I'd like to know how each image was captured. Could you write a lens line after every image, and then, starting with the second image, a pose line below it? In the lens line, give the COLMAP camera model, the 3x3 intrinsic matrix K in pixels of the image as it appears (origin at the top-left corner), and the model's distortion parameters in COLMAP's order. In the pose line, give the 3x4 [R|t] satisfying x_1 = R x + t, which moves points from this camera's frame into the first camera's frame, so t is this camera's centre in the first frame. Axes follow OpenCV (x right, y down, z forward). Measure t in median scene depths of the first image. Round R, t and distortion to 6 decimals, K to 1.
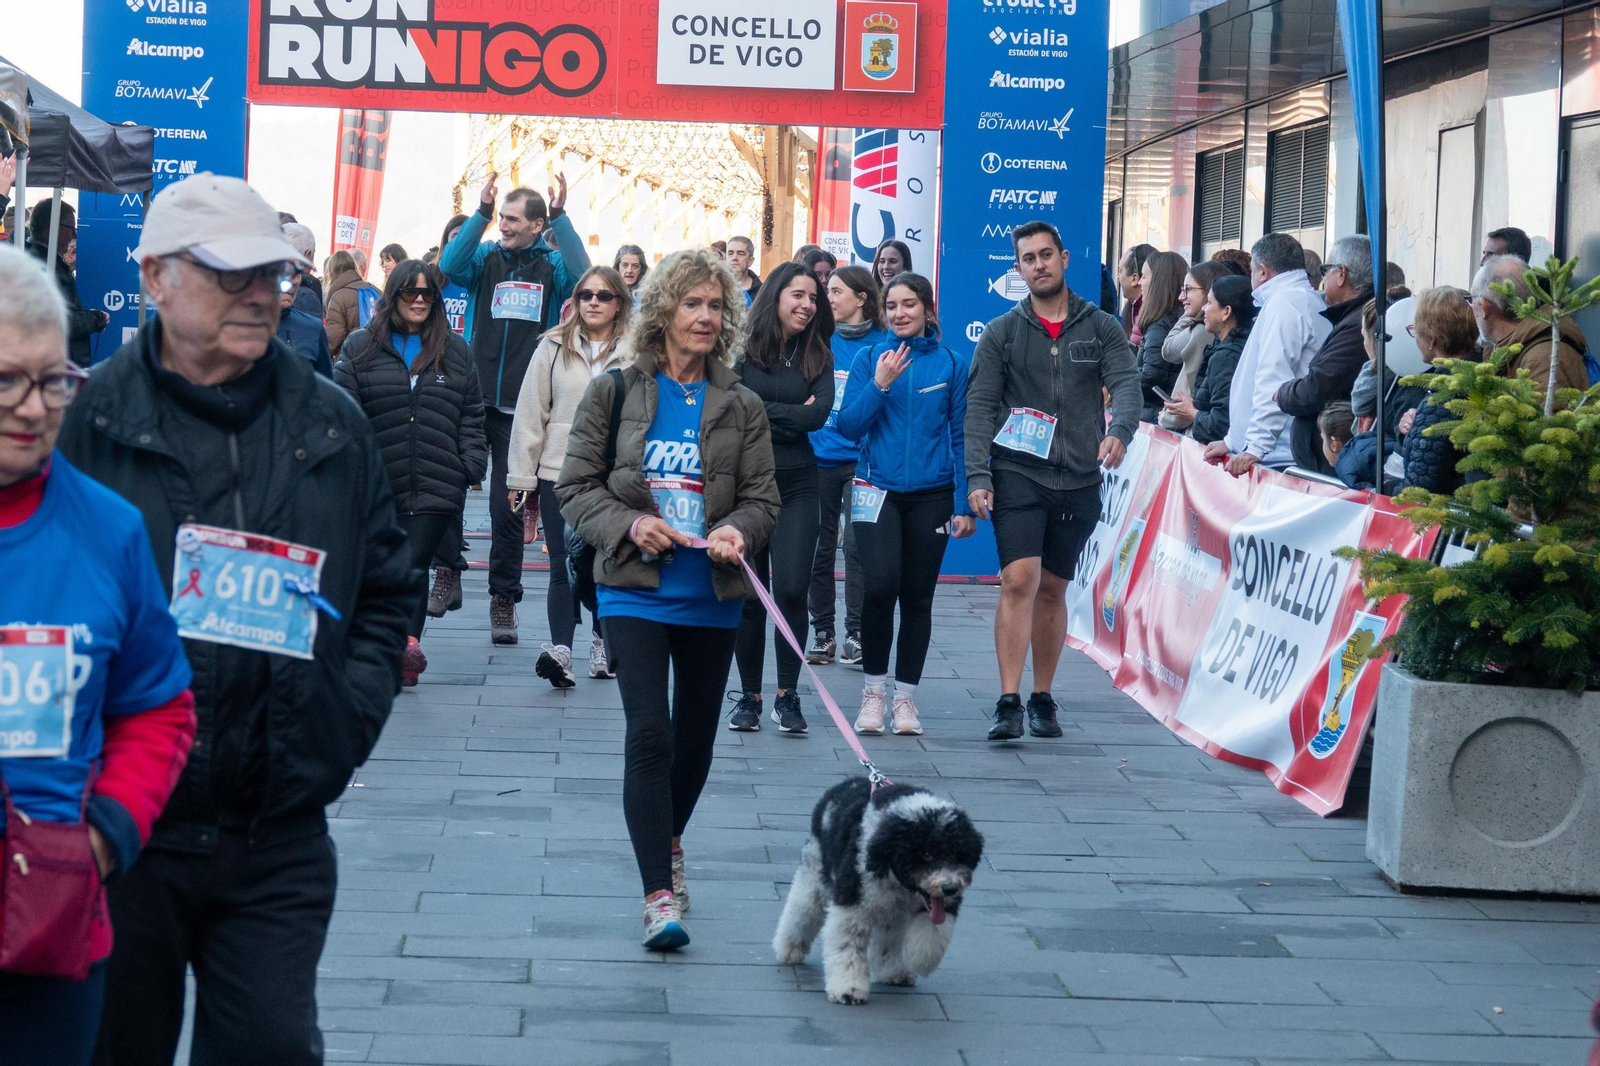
lens RADIAL K [[5222.7, 0, 794.0], [0, 5222.7, 545.6], [0, 0, 1]] dist [-0.011907, 0.000000]
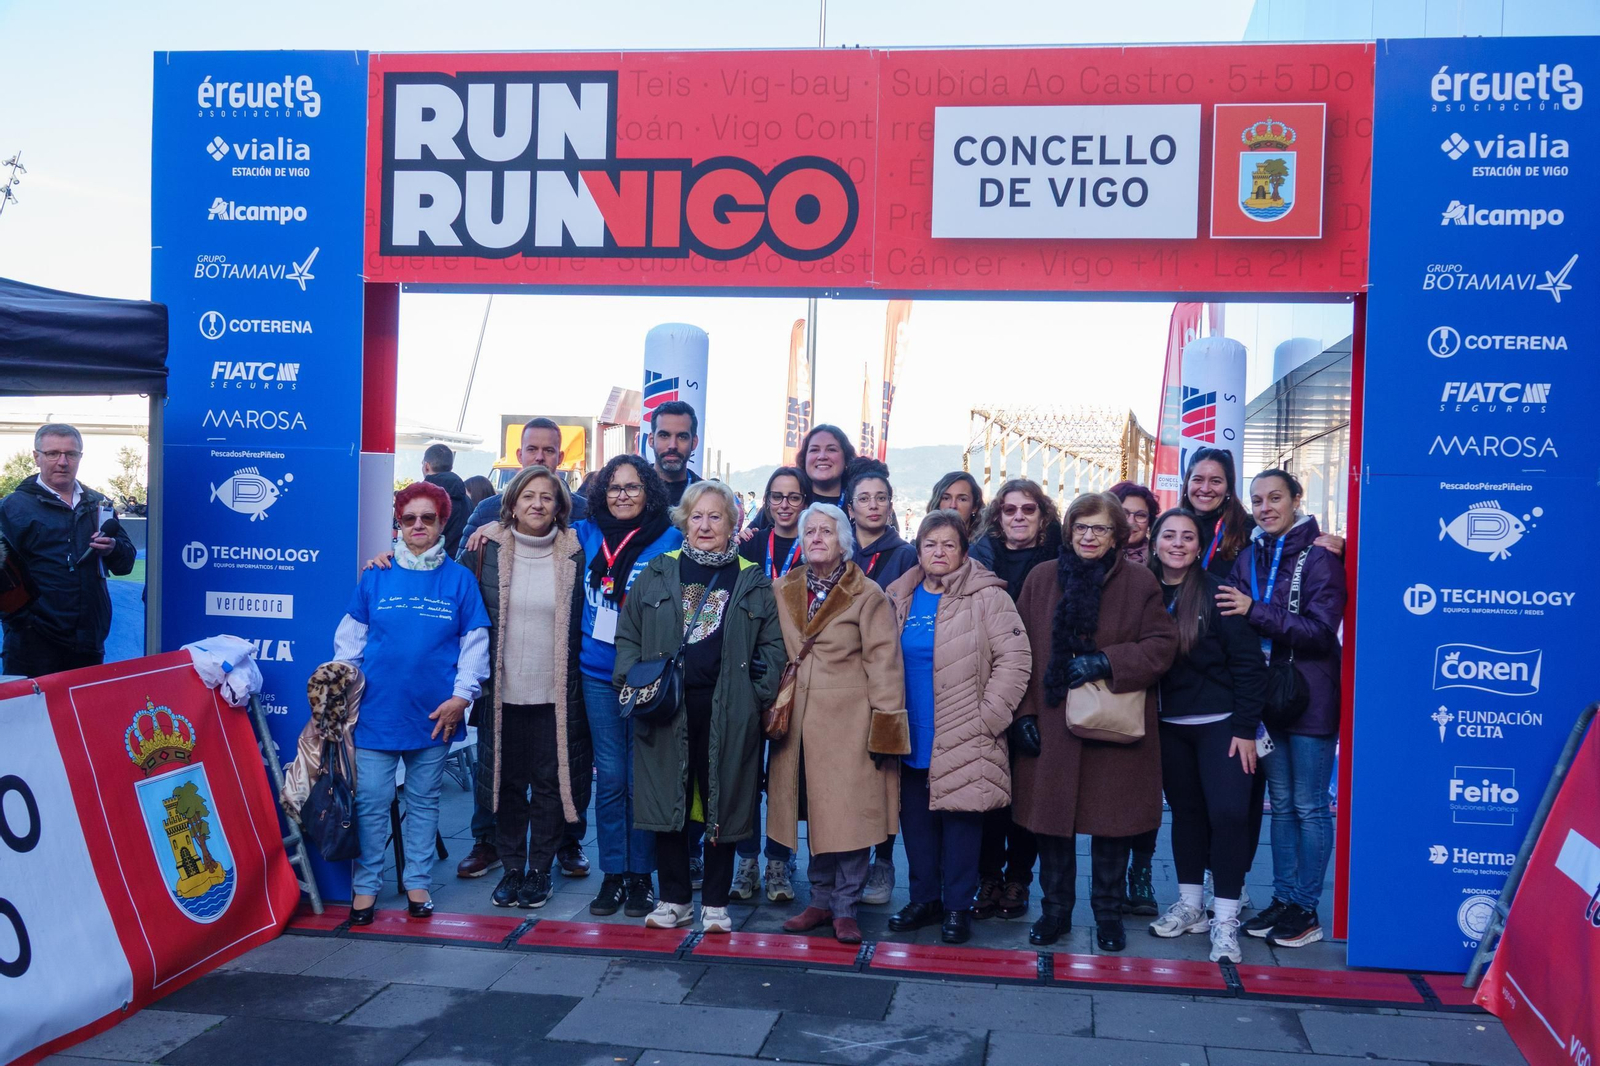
lens RADIAL K [[1773.0, 0, 783.4], [0, 1773.0, 532.3], [0, 0, 1]] dist [0.021947, 0.000000]
pose [[0.980780, -0.003807, -0.195080, -0.000039], [-0.002422, 0.999495, -0.031686, -0.042305], [0.195102, 0.031550, 0.980275, 0.768667]]
